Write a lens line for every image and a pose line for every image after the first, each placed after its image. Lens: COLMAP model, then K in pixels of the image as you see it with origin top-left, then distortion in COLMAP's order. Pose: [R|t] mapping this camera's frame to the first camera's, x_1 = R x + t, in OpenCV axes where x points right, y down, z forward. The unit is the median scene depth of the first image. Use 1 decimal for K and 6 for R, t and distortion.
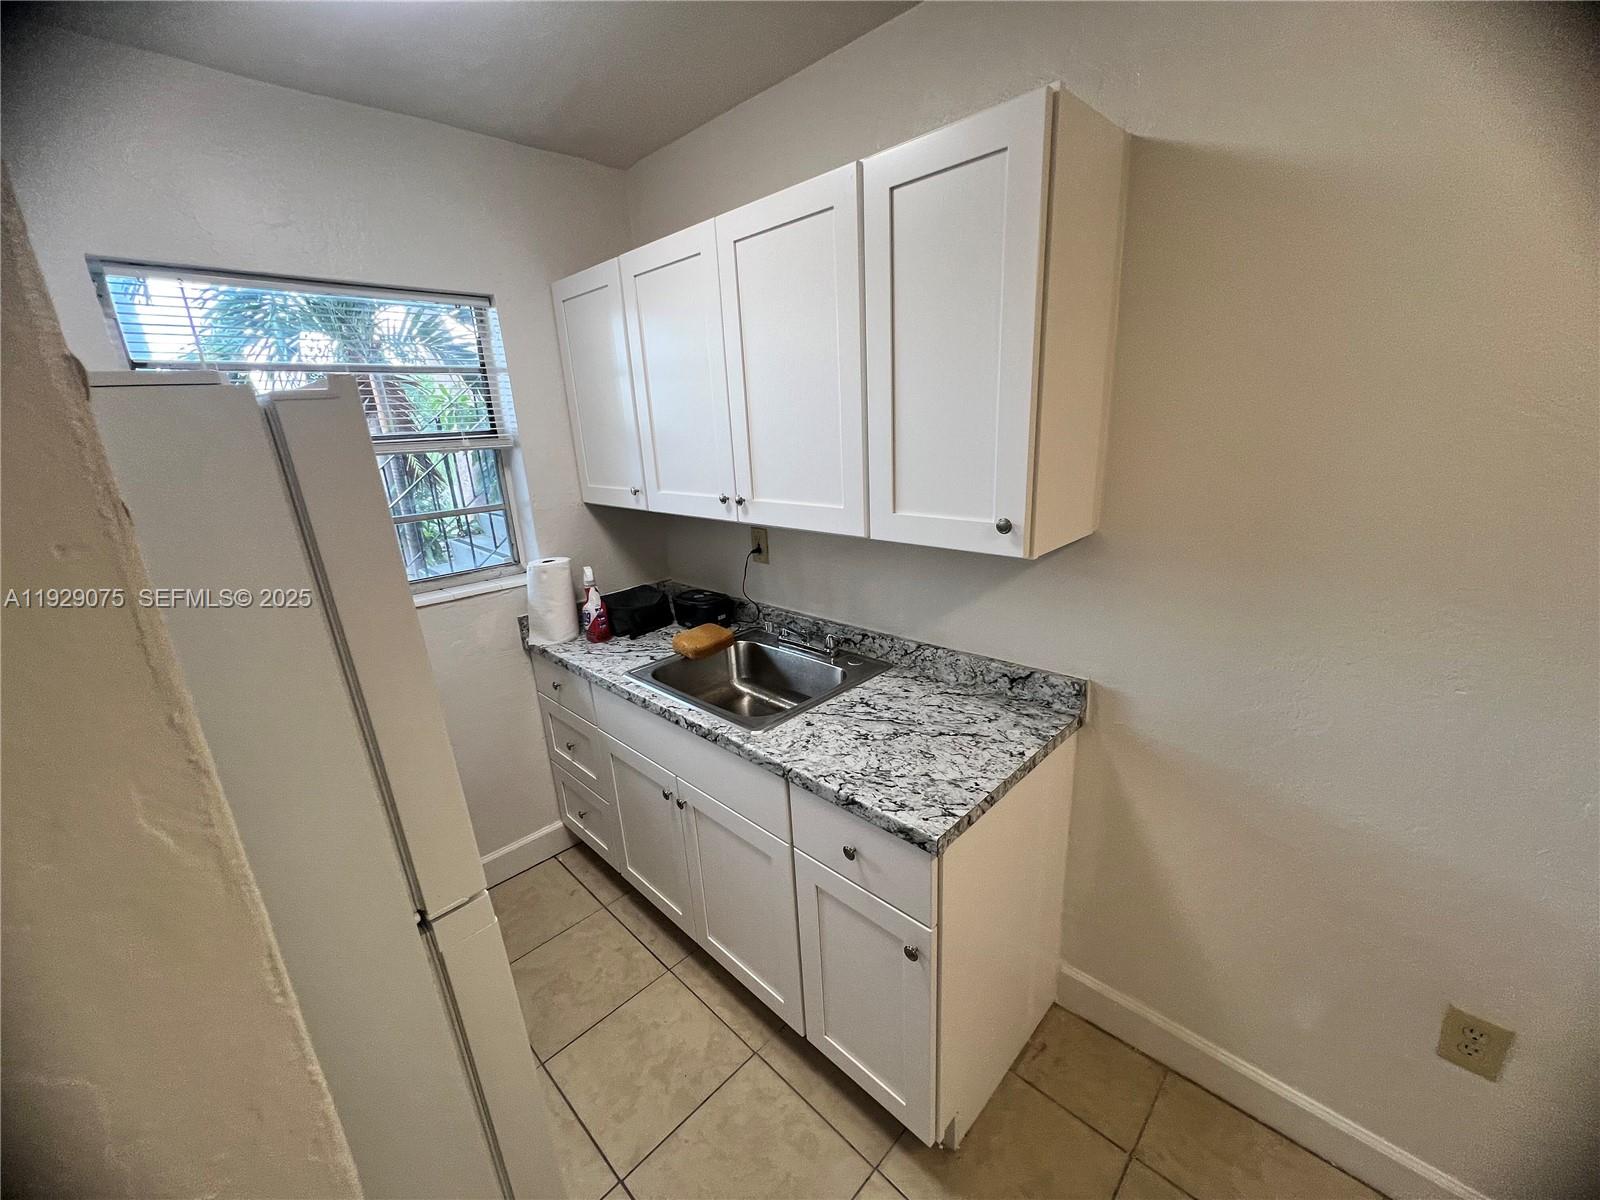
lens RADIAL K [[637.0, 0, 801.8], [0, 637.0, 599.0], [0, 0, 1]] dist [0.000140, 0.000017]
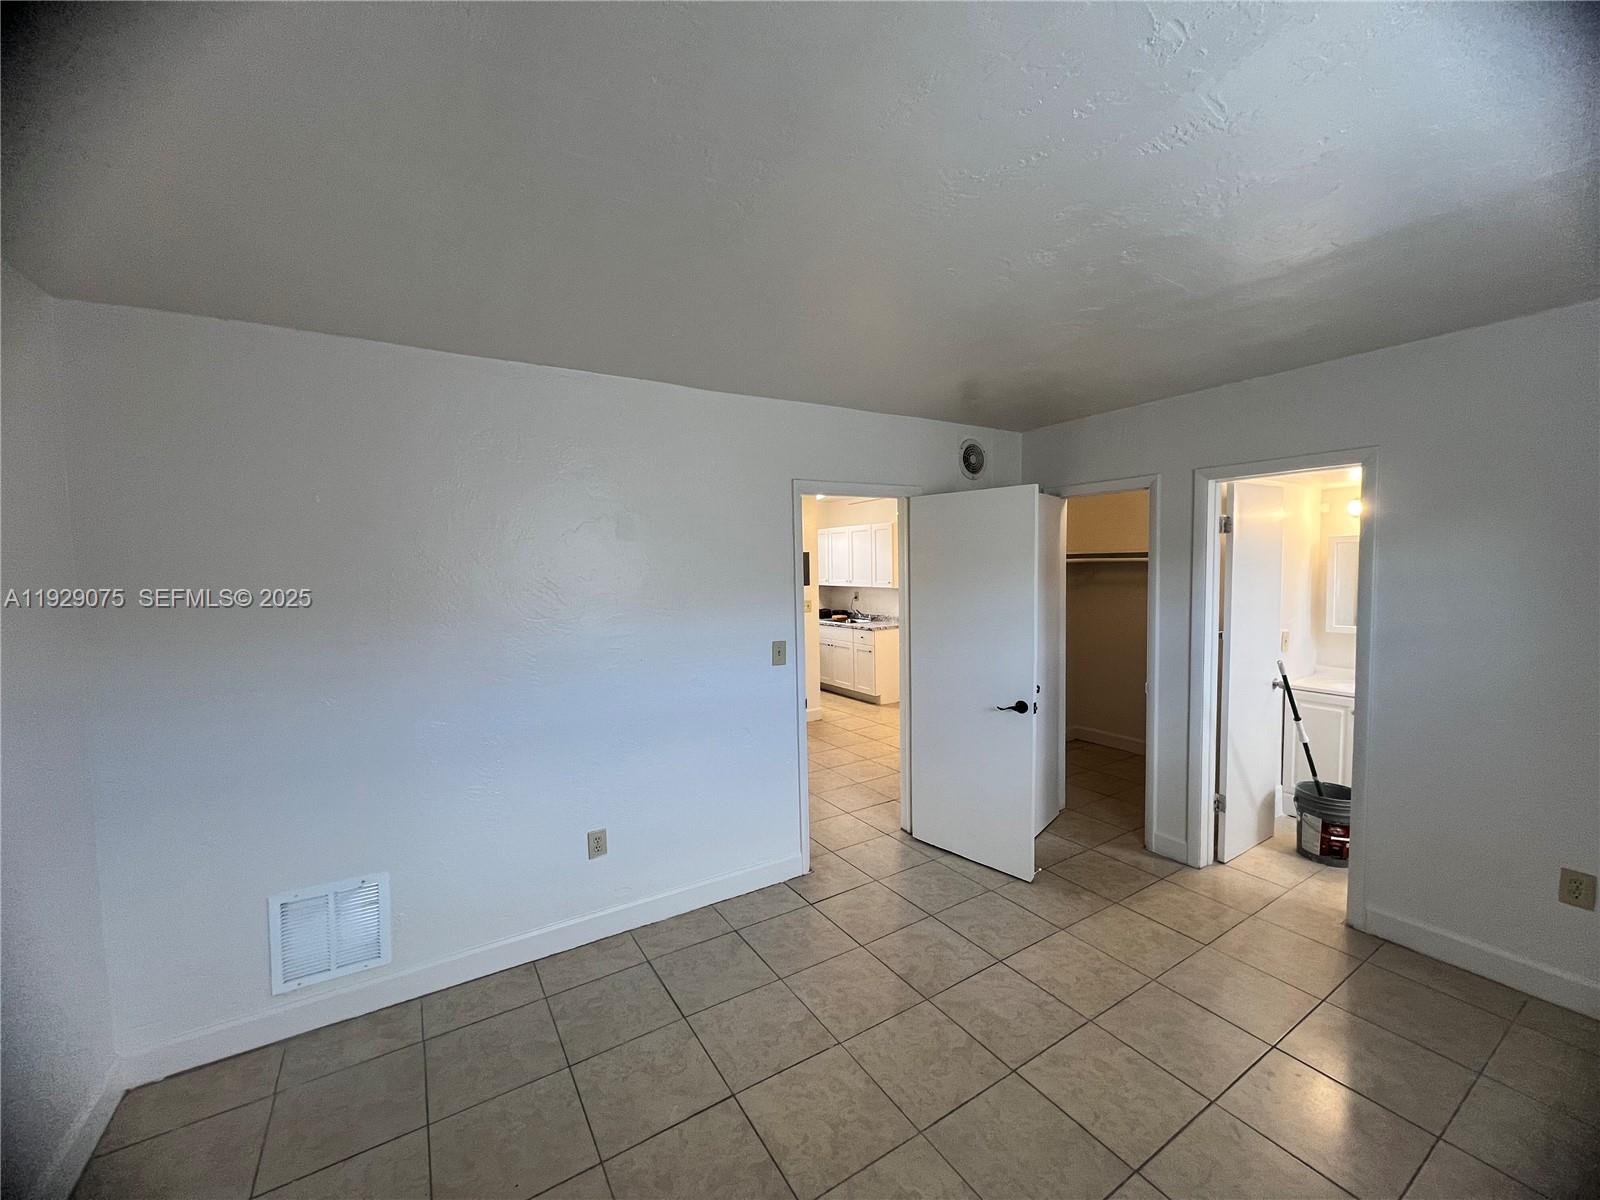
lens RADIAL K [[637.0, 0, 804.7], [0, 637.0, 601.6], [0, 0, 1]] dist [0.000140, 0.000017]
pose [[0.972110, 0.020212, -0.233651, 0.554961], [-0.063960, 0.981361, -0.181215, 0.700723], [0.225633, 0.191106, 0.955284, -2.855702]]
